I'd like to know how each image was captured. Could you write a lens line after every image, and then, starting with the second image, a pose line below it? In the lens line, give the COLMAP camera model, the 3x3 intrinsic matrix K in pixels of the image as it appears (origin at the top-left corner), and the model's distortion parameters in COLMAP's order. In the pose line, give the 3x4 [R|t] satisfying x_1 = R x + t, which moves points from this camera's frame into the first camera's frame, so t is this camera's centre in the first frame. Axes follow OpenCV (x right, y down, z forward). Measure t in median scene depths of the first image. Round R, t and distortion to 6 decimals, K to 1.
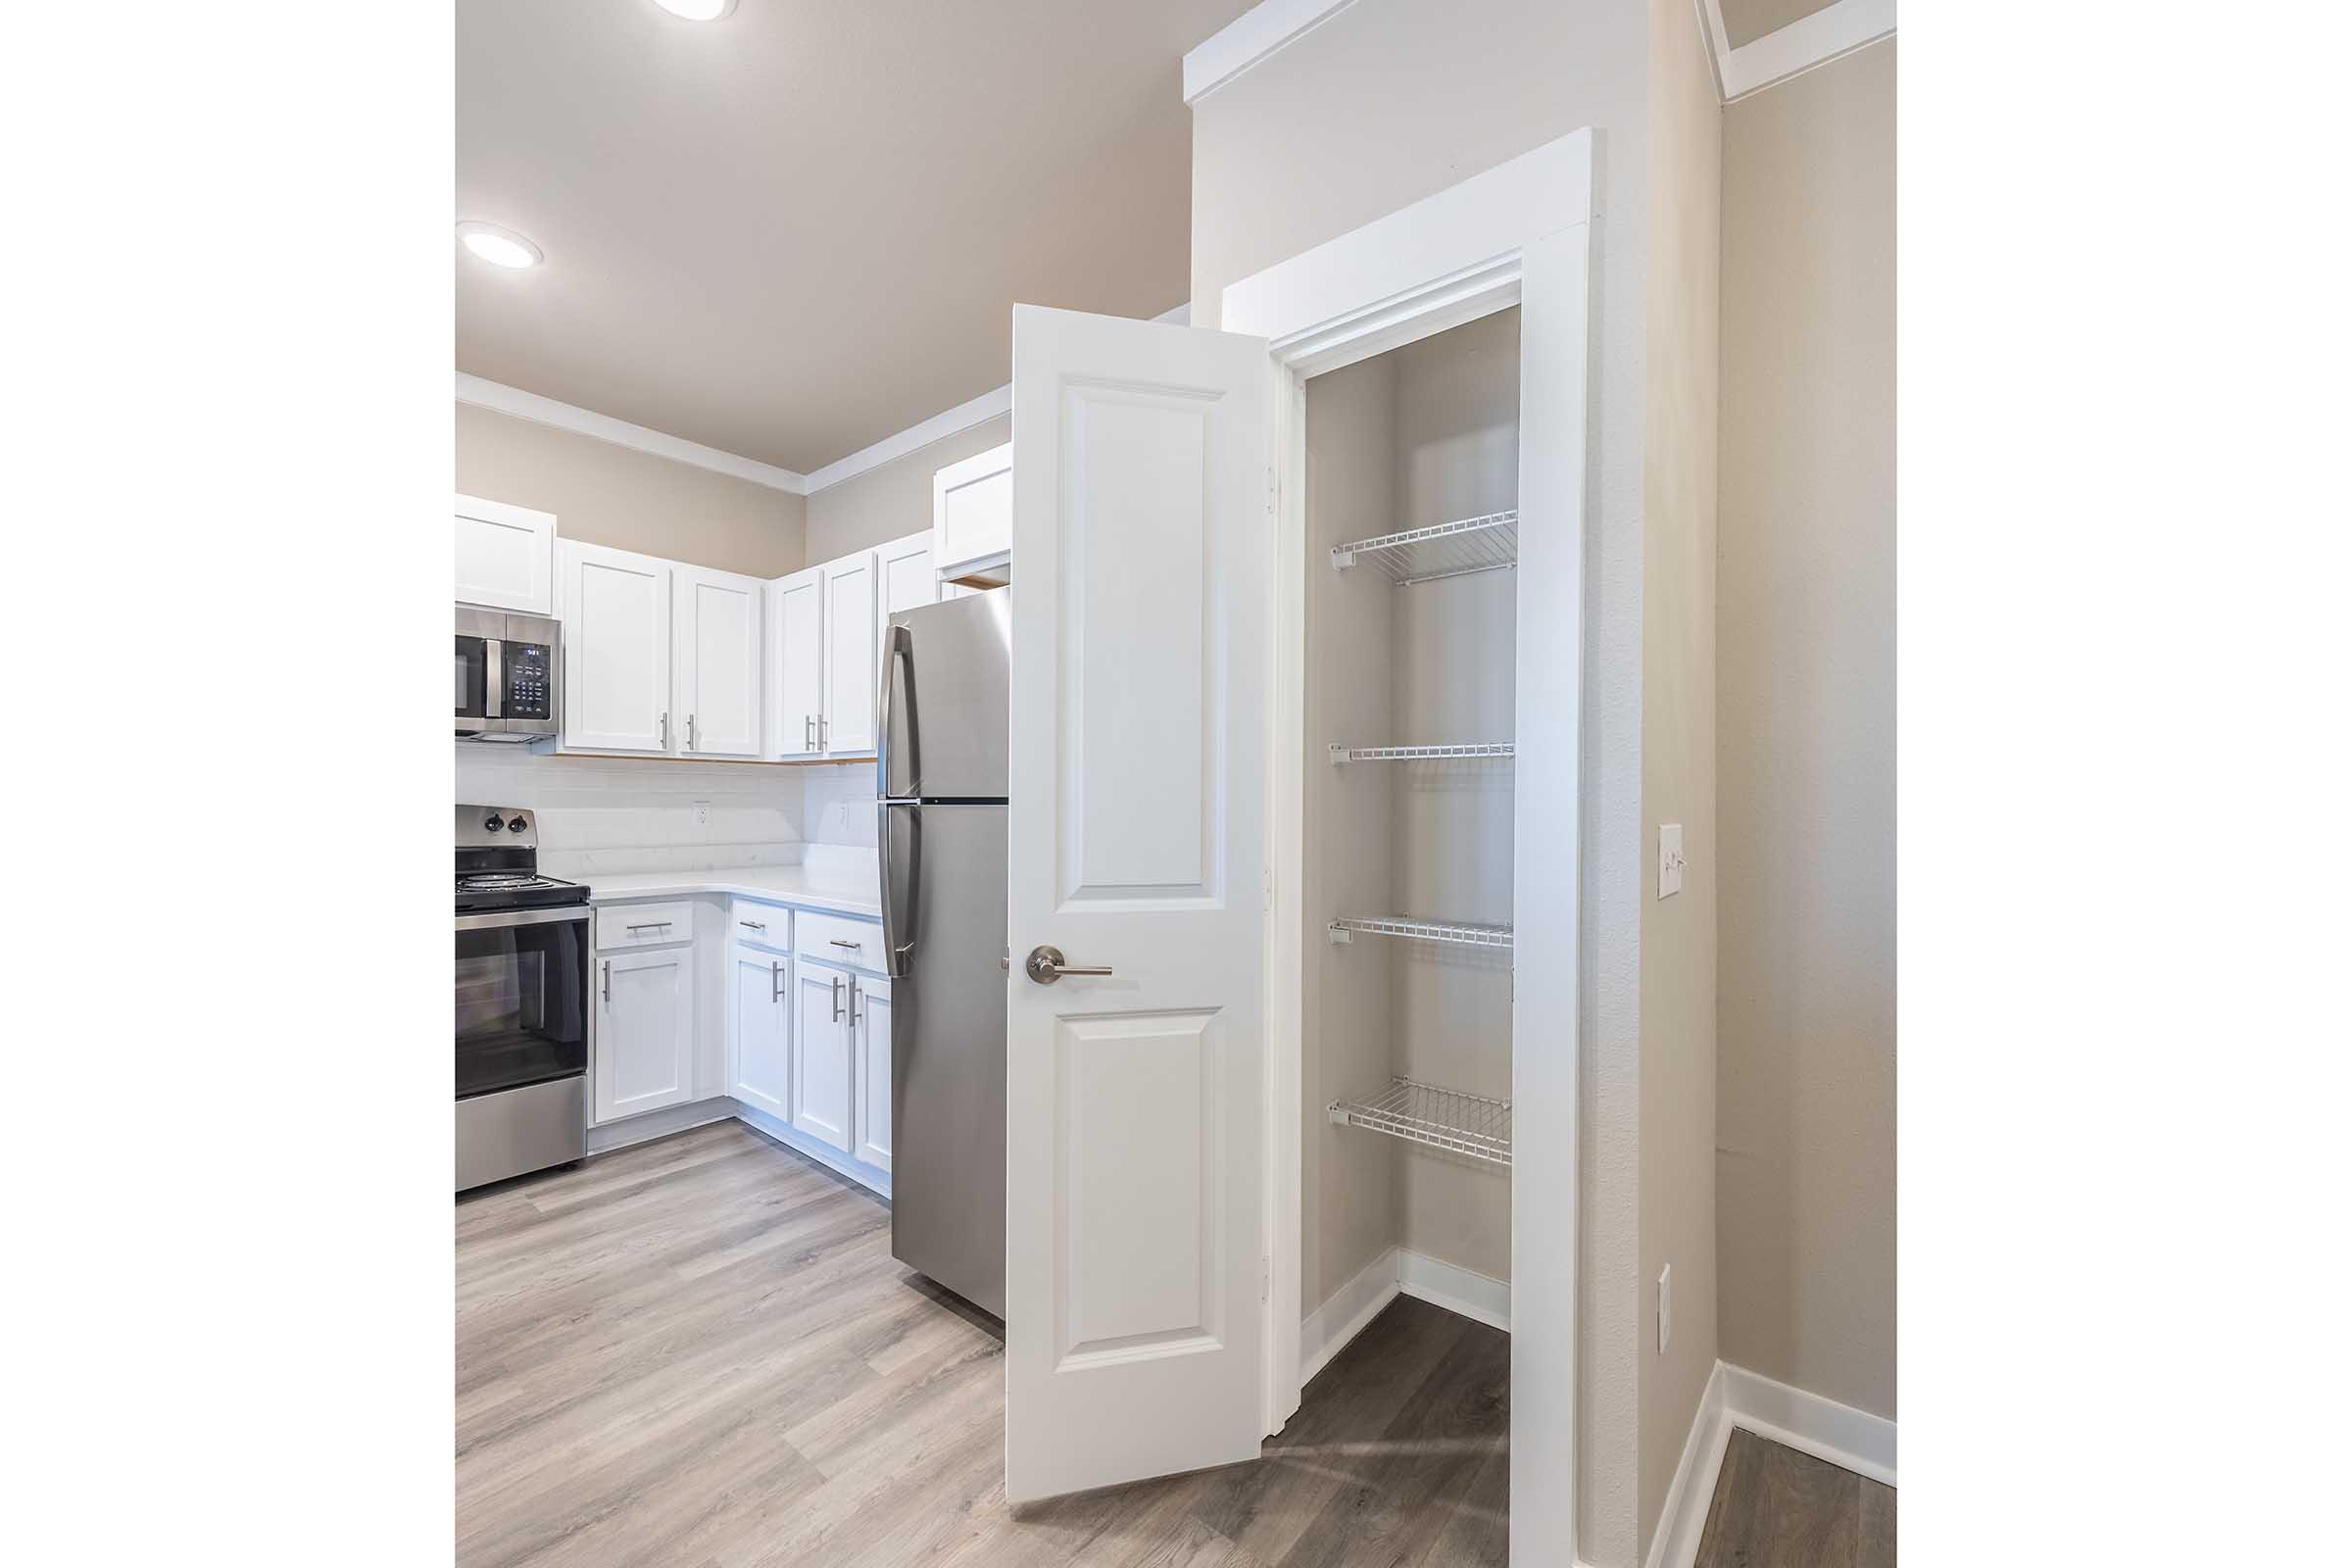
lens RADIAL K [[867.7, 0, 1173.5], [0, 867.7, 802.7], [0, 0, 1]] dist [0.004525, -0.000060]
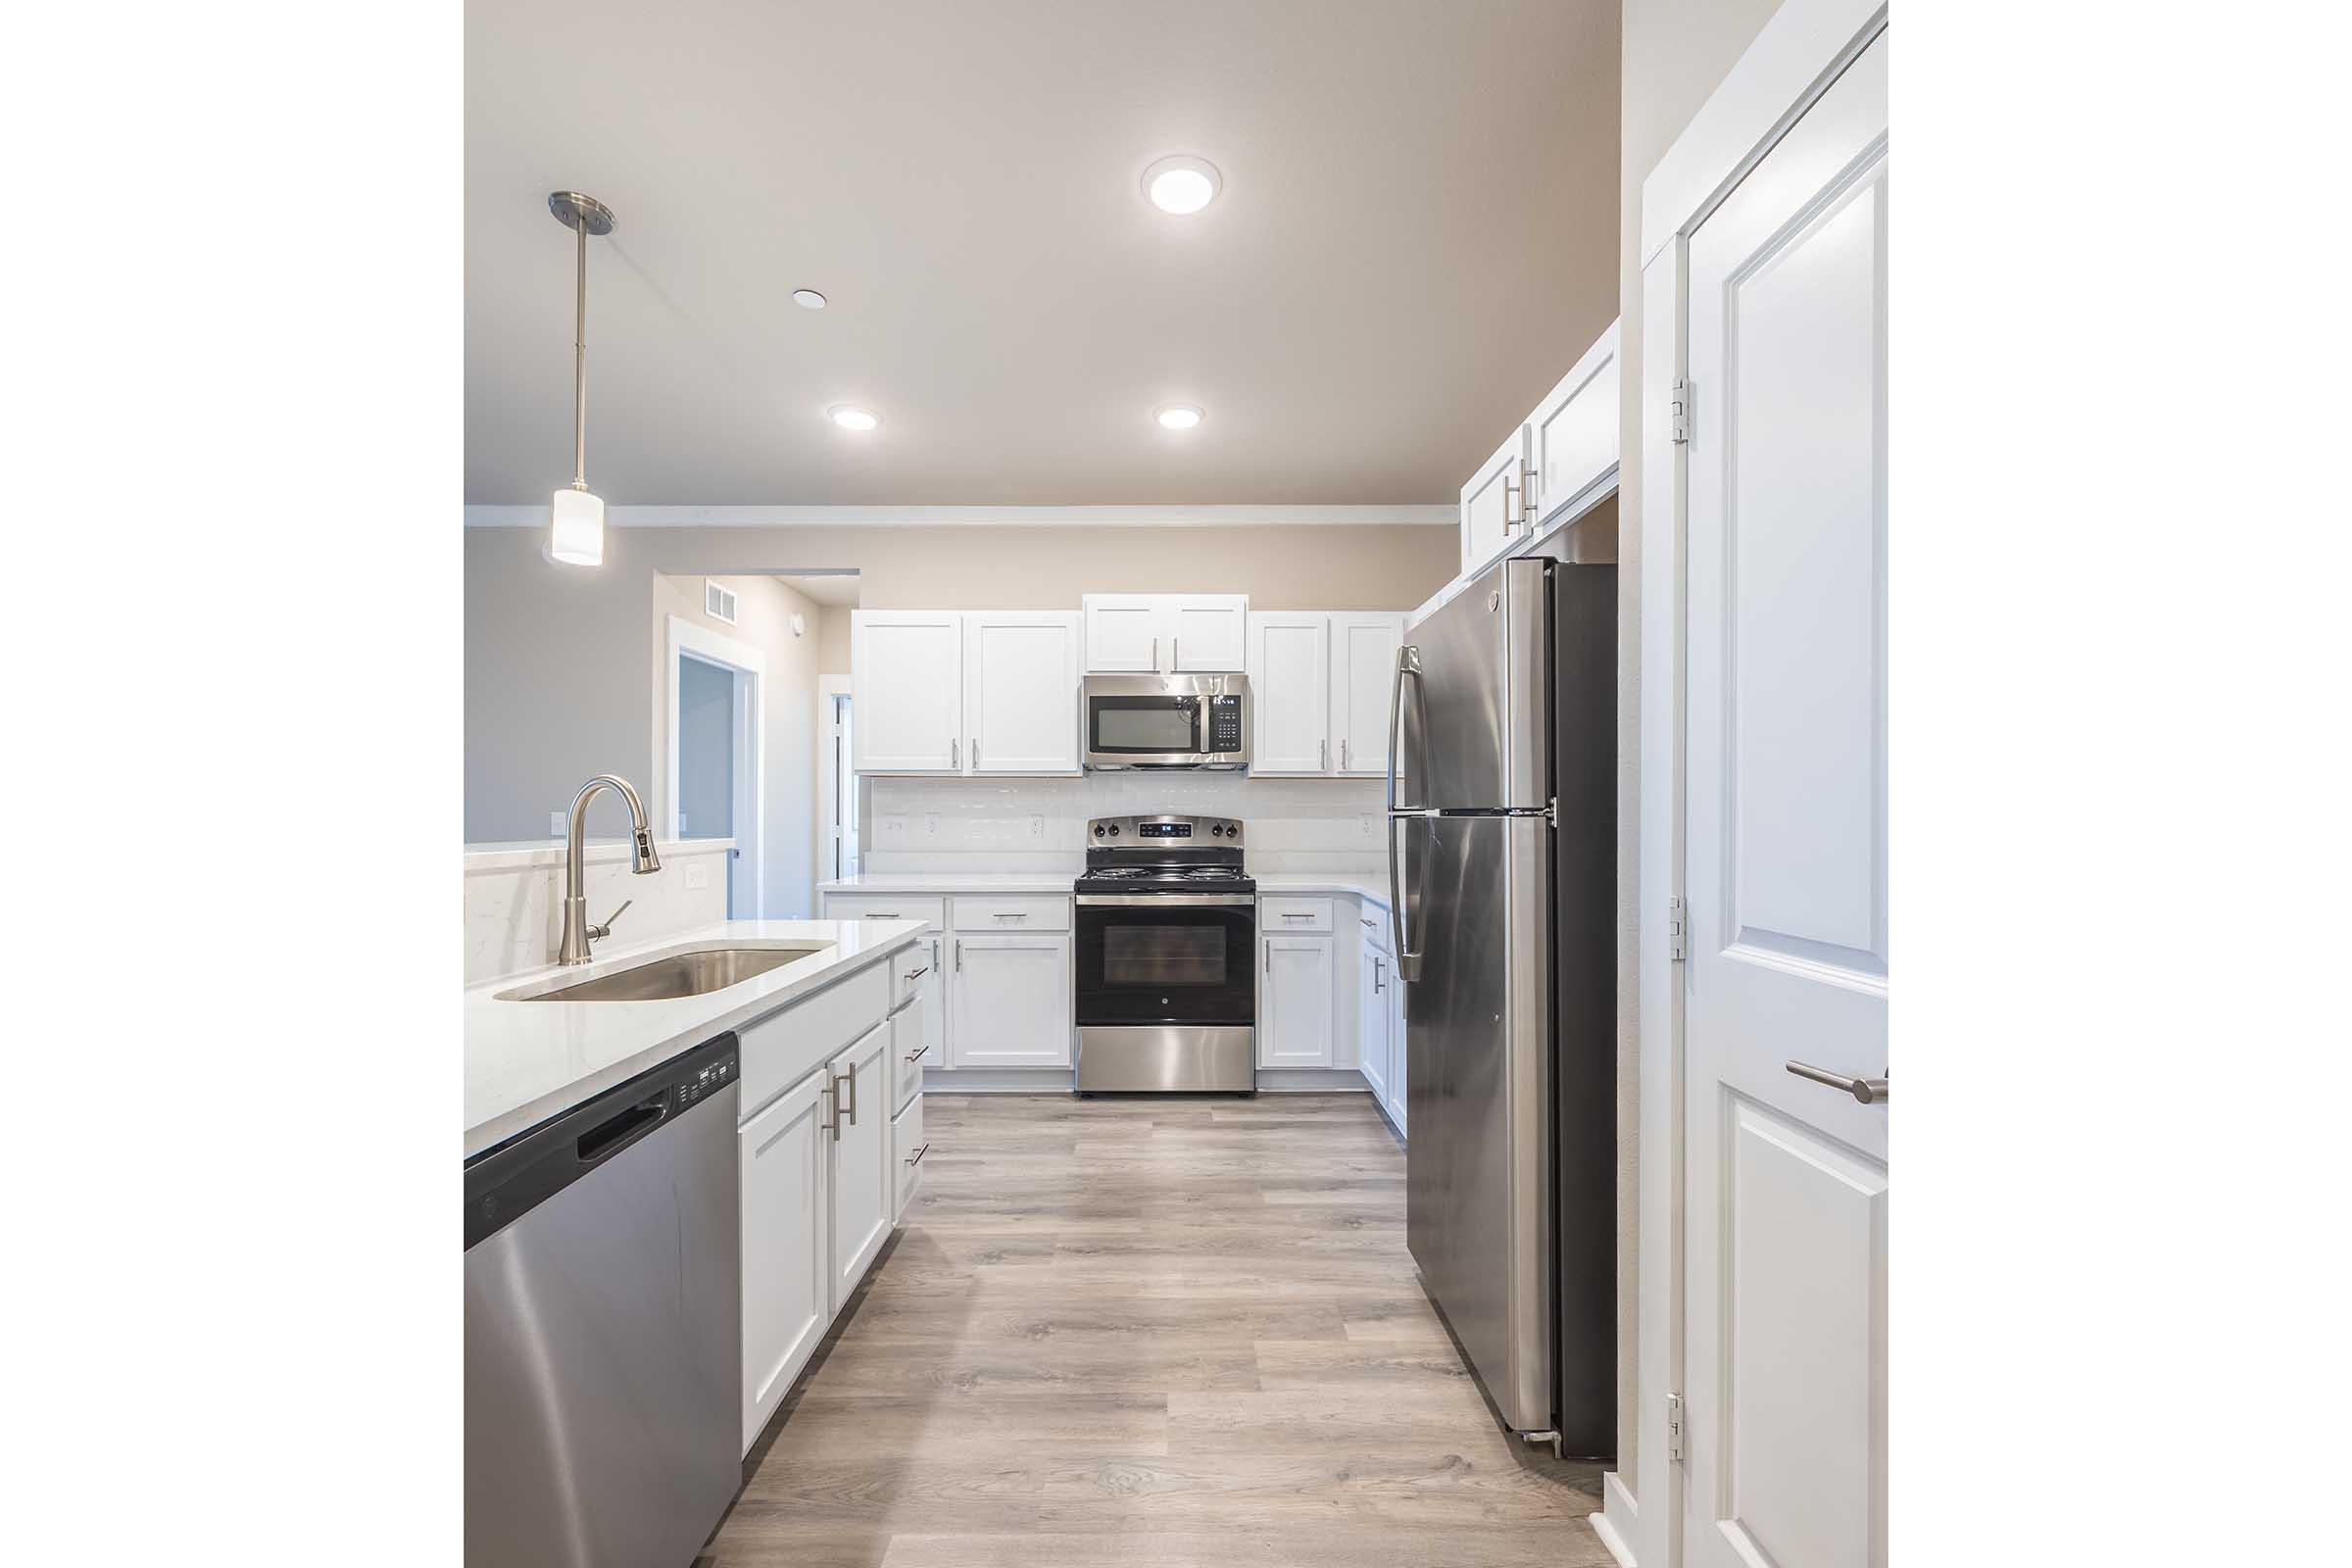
lens RADIAL K [[870.0, 0, 1168.1], [0, 870.0, 812.7], [0, 0, 1]] dist [0.000123, -0.000037]
pose [[0.640276, -0.003185, -0.768139, 0.300445], [0.002005, 0.999995, -0.002476, -0.000312], [0.768143, 0.000045, 0.640279, 0.105024]]
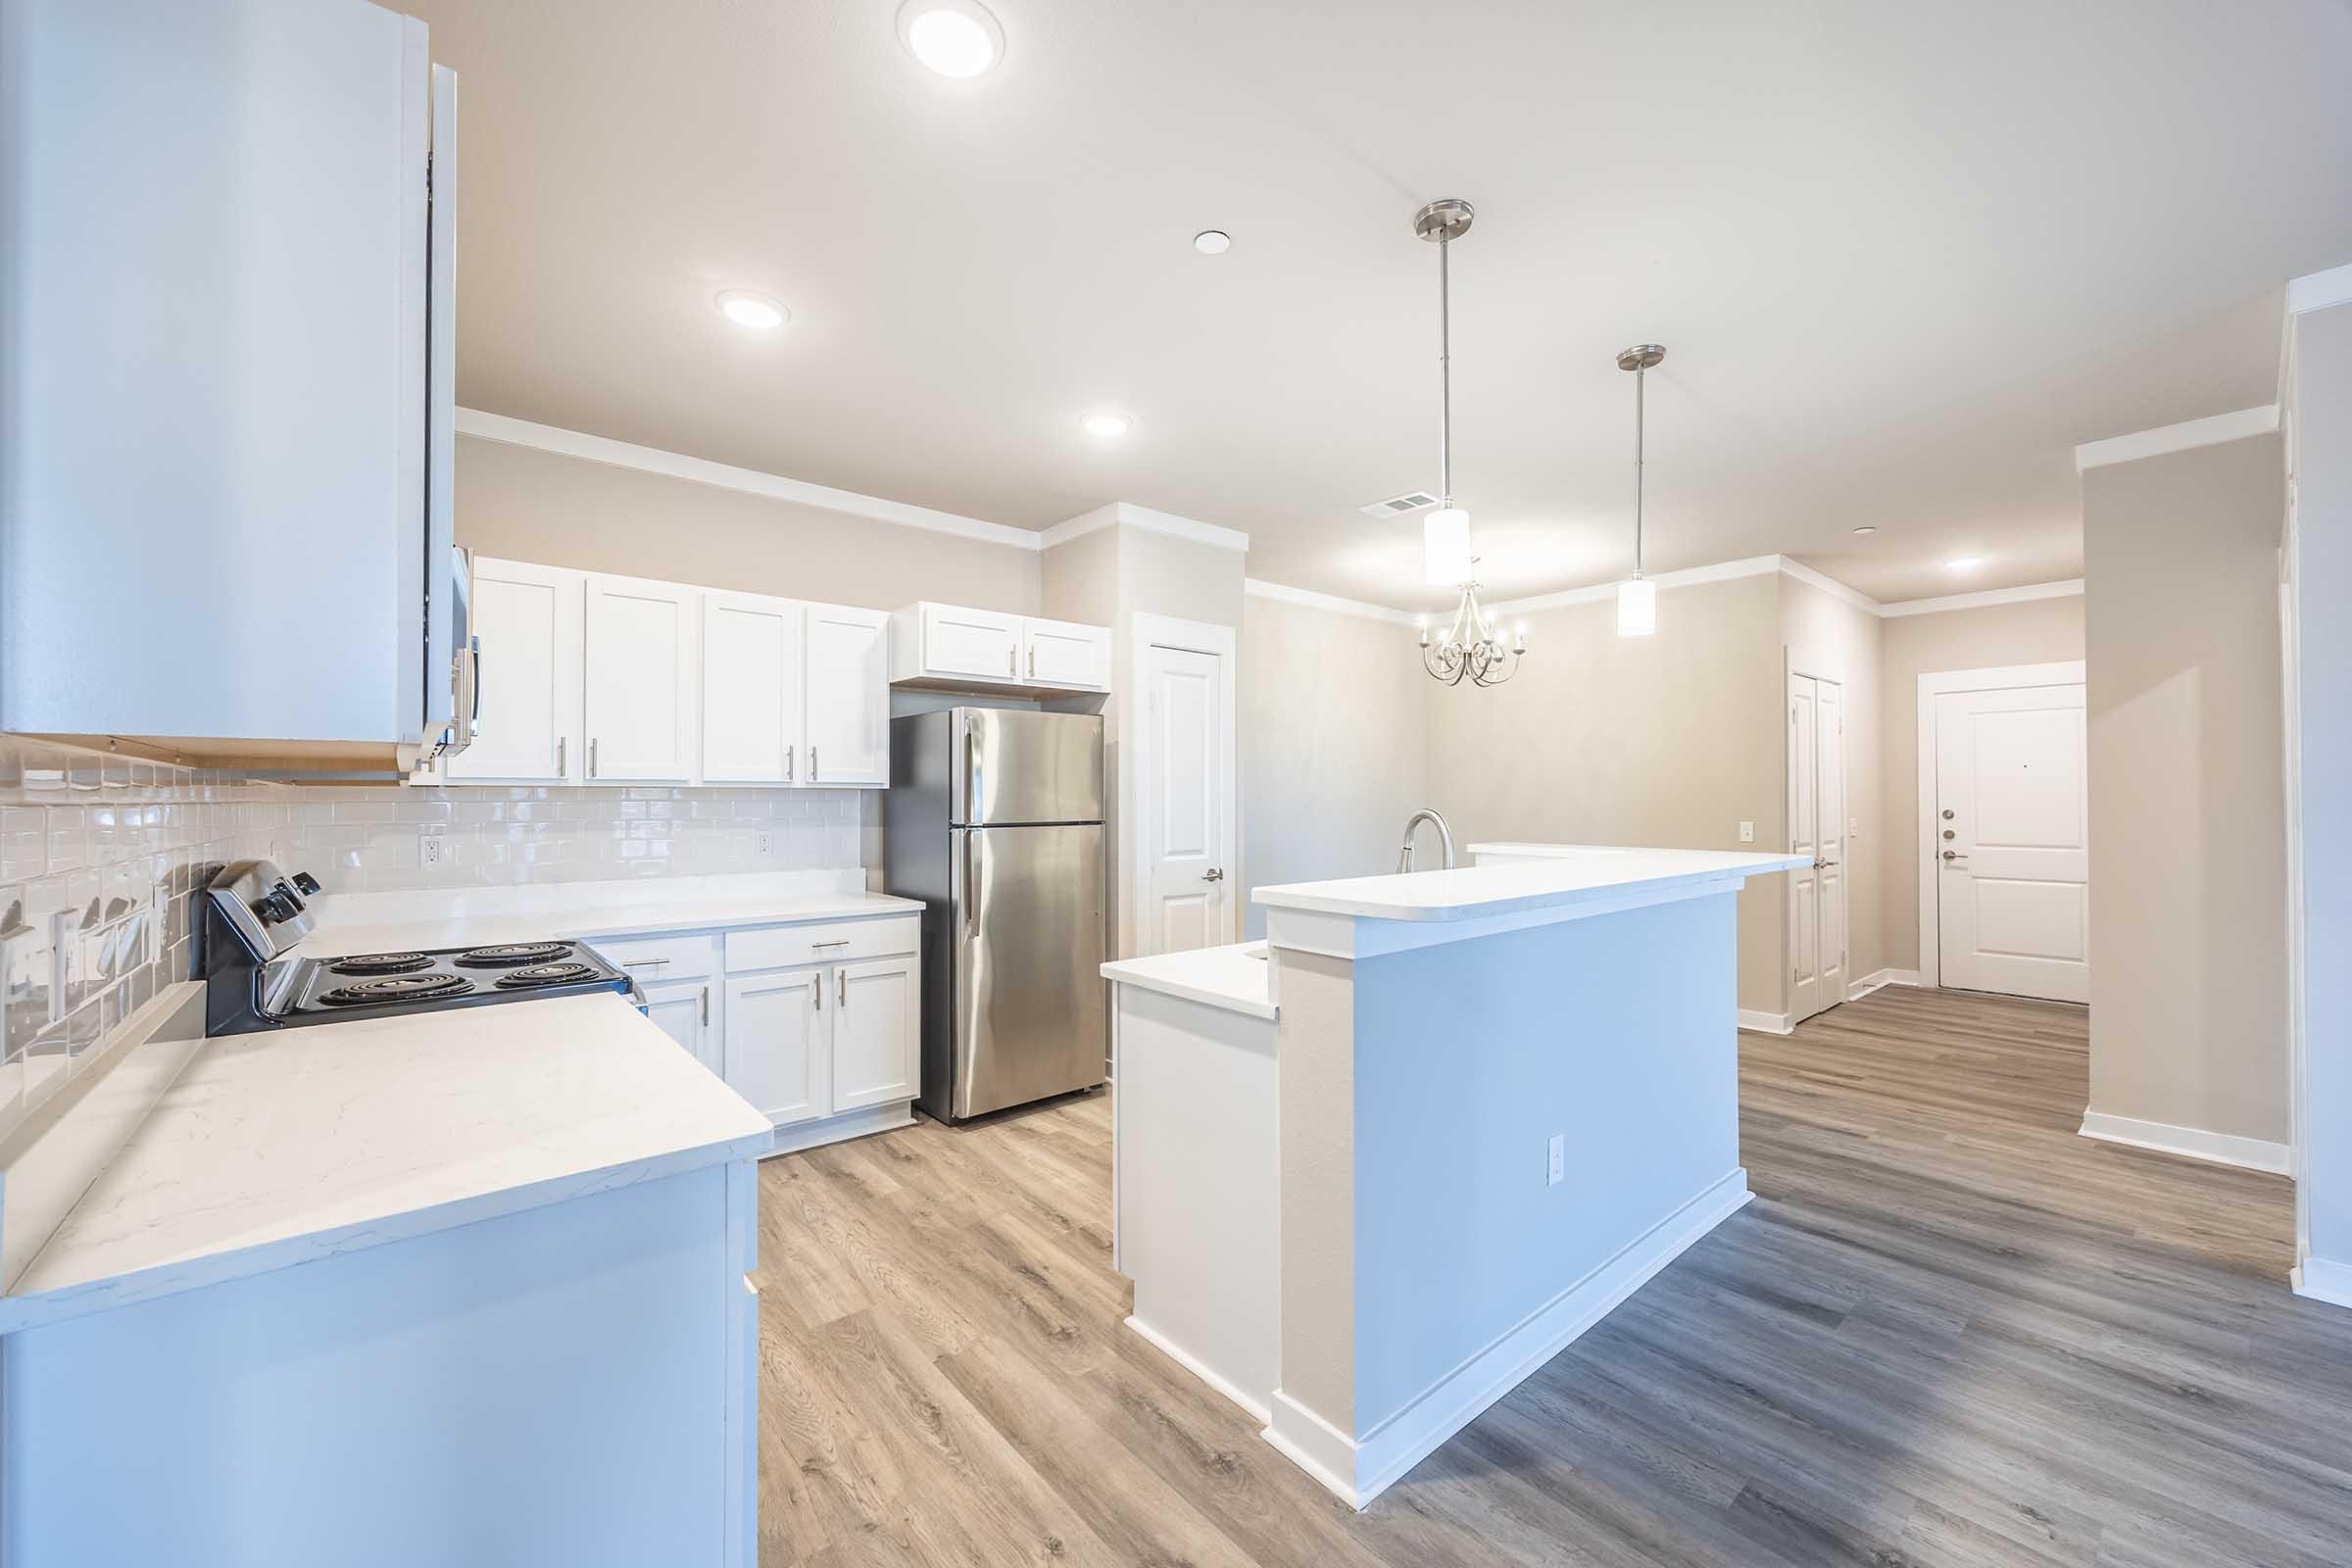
lens RADIAL K [[922.7, 0, 1182.7], [0, 922.7, 789.3], [0, 0, 1]] dist [-0.002101, -0.000500]
pose [[0.166362, 0.004693, 0.986054, -1.881922], [0.002874, 0.999982, -0.005244, -0.060163], [-0.986060, 0.003707, 0.166346, 0.332387]]
